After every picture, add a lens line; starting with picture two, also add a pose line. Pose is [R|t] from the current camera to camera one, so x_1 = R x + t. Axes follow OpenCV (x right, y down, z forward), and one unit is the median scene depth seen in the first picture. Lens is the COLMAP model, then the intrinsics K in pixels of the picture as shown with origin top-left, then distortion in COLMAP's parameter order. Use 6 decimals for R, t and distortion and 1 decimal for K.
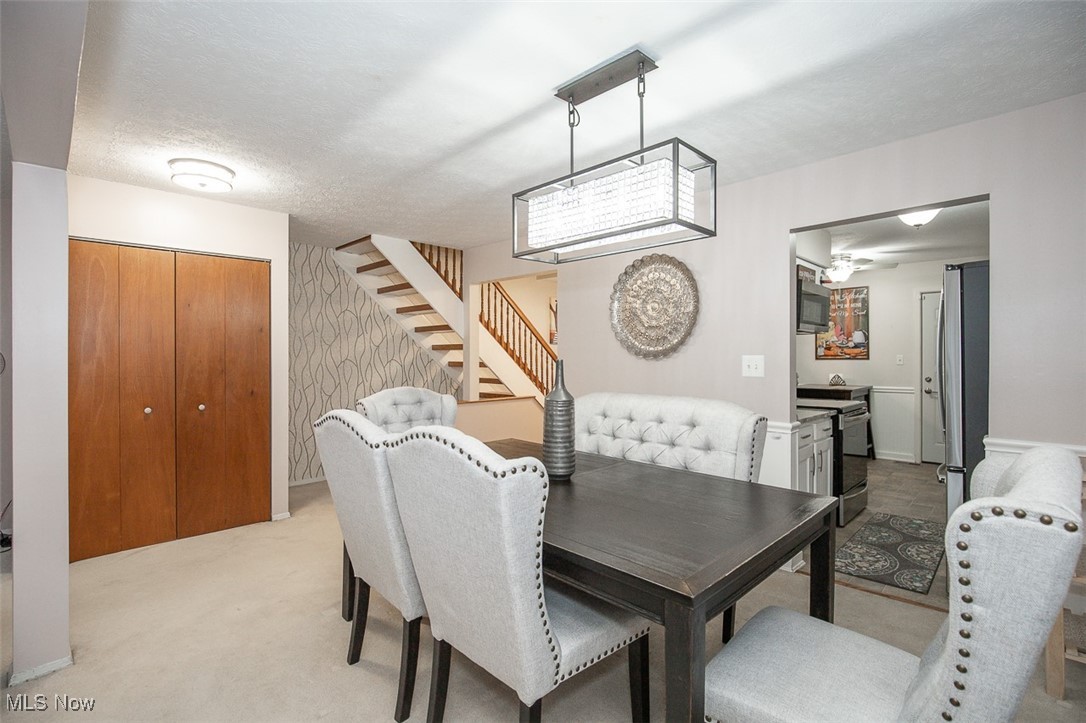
lens RADIAL K [[497.1, 0, 547.1], [0, 497.1, 362.1], [0, 0, 1]] dist [-0.016446, 0.003767]
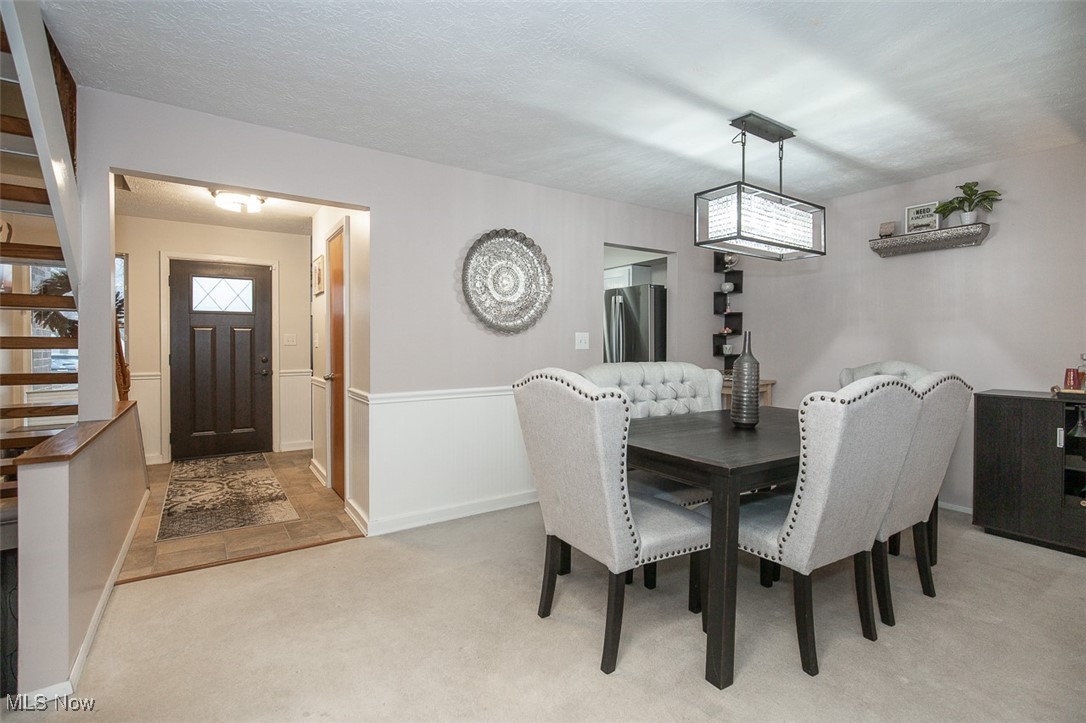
lens RADIAL K [[497.1, 0, 536.7], [0, 497.1, 344.9], [0, 0, 1]] dist [-0.016446, 0.003767]
pose [[0.214721, 0.000080, 0.976675, -0.516103], [0.007644, 0.999969, -0.001763, 0.011236], [-0.976645, 0.007844, 0.214714, 0.499981]]
